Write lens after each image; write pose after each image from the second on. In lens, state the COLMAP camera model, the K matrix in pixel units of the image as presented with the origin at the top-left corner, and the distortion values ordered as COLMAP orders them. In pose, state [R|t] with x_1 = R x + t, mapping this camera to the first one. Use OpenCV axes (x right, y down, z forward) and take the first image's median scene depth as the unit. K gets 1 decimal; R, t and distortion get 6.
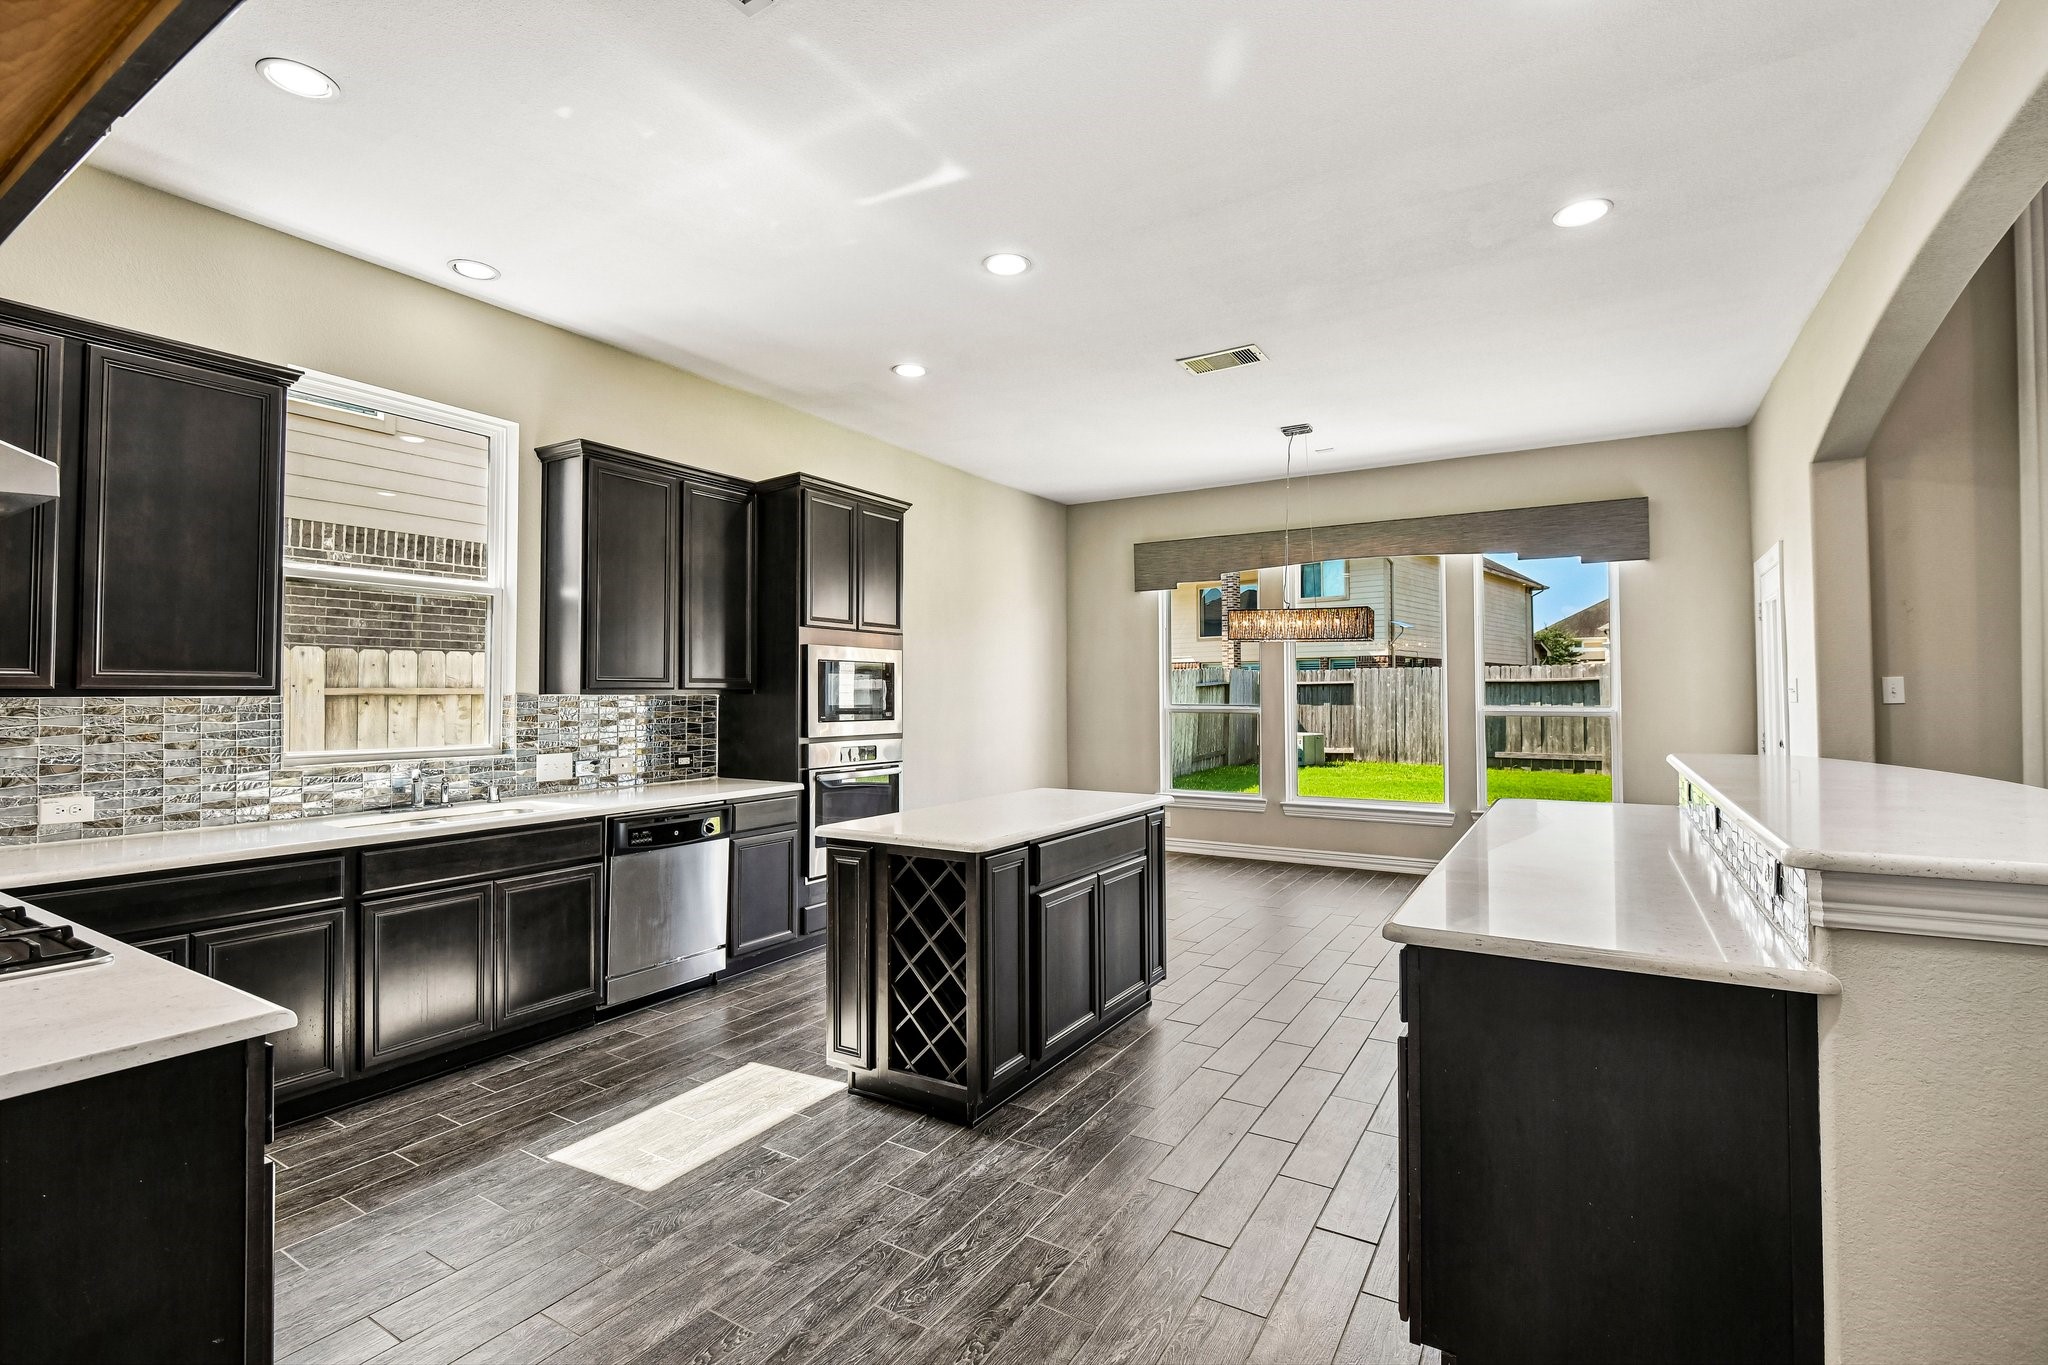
lens RADIAL K [[928.8, 0, 1020.7], [0, 928.8, 669.5], [0, 0, 1]] dist [-0.014839, -0.000641]
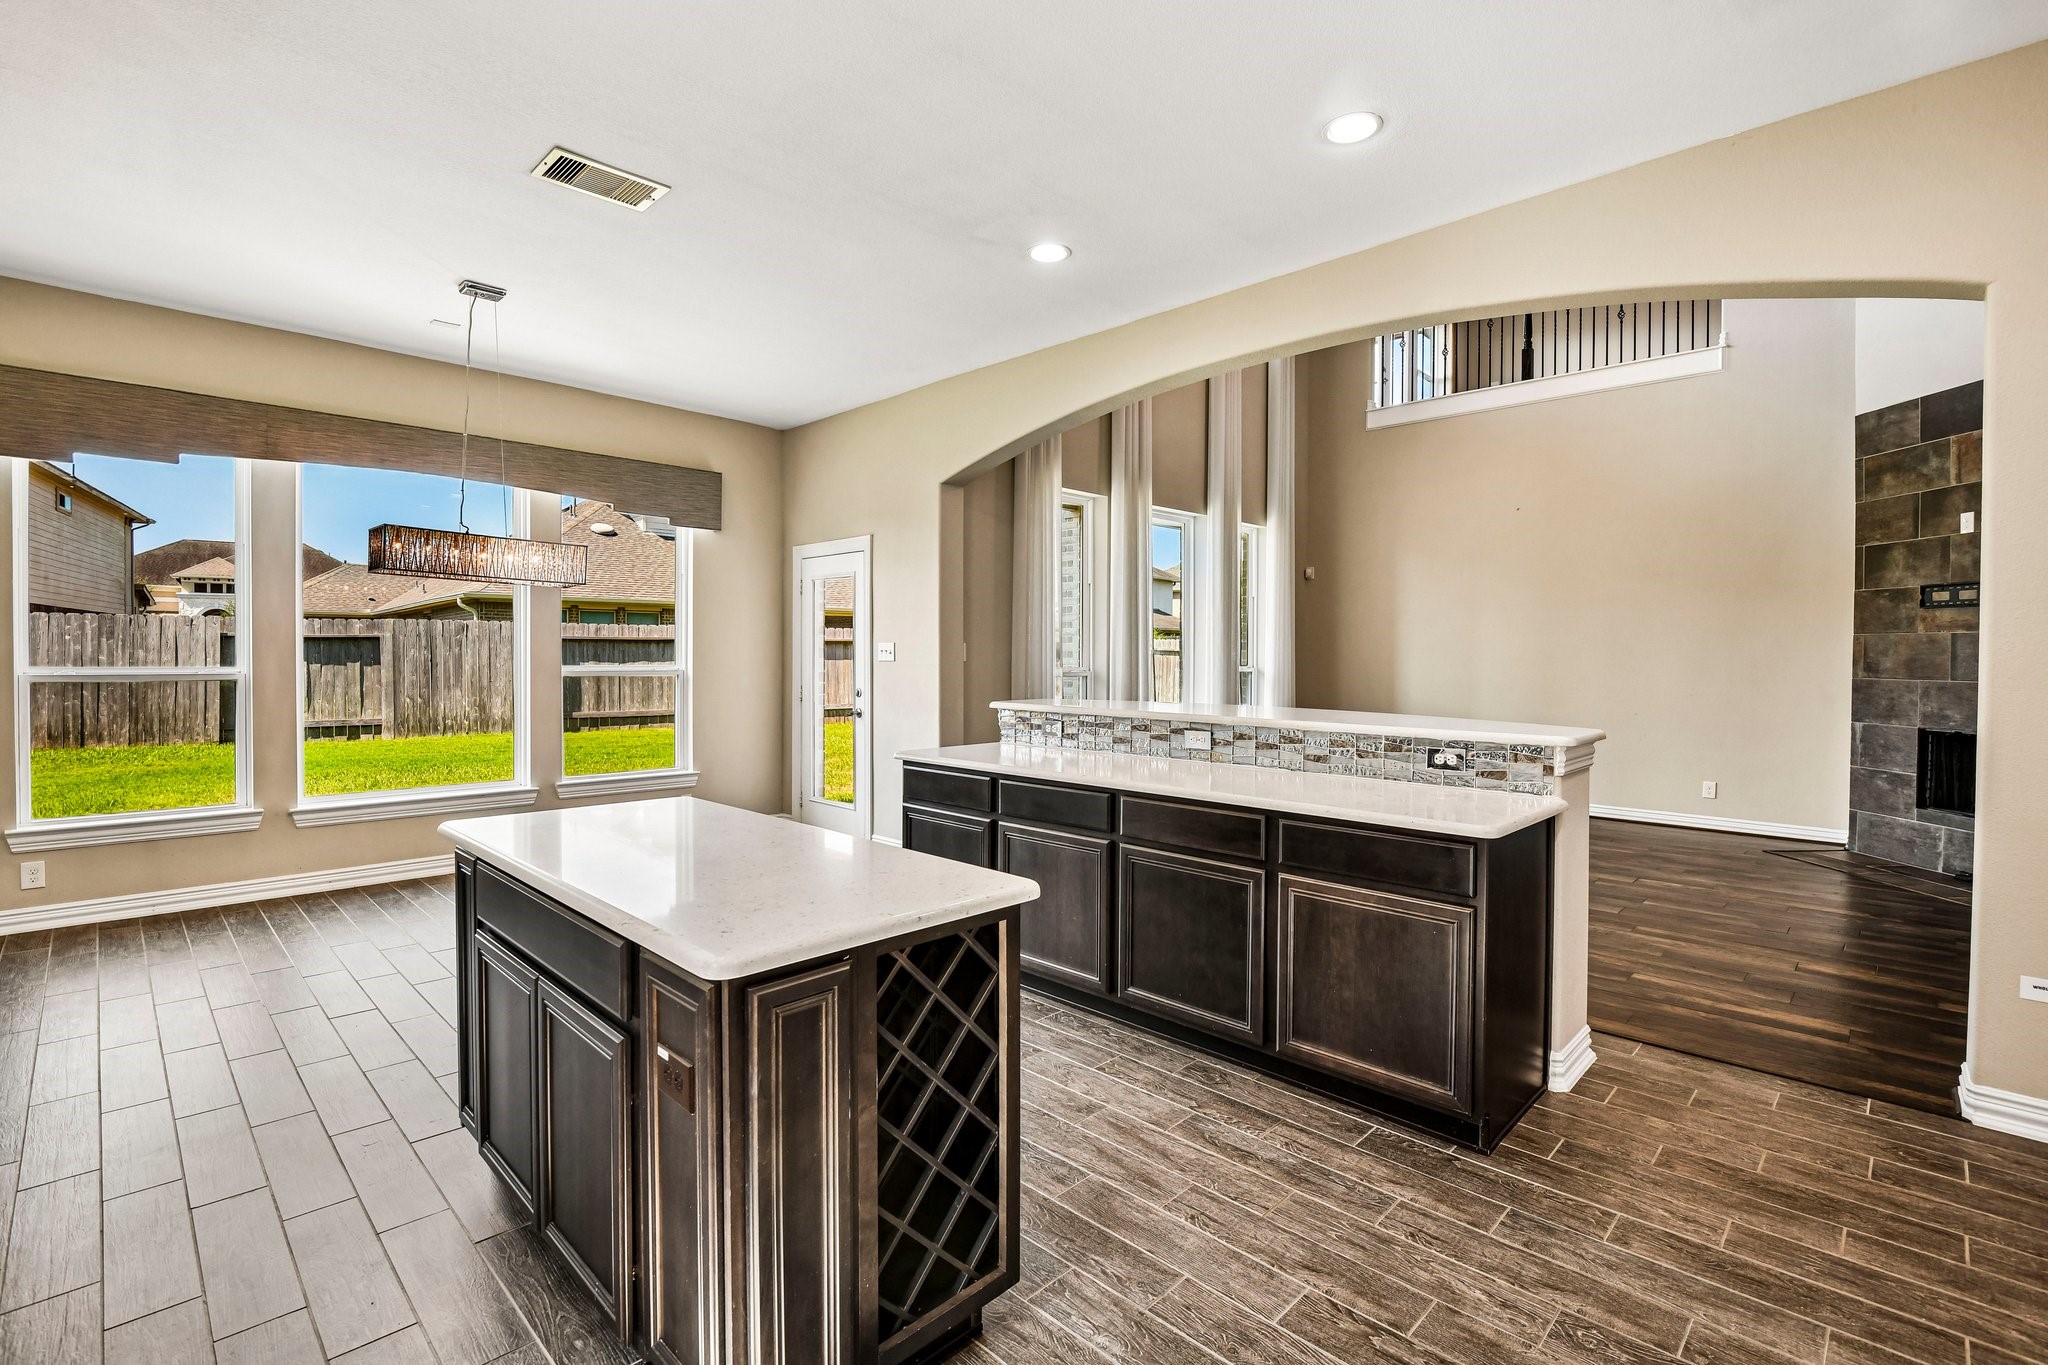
lens RADIAL K [[928.8, 0, 1020.7], [0, 928.8, 669.5], [0, 0, 1]] dist [-0.014839, -0.000641]
pose [[0.226361, -0.012146, 0.973968, -0.280166], [-0.031817, 0.999296, 0.019856, 0.010735], [-0.973524, -0.035484, 0.225815, 0.359168]]
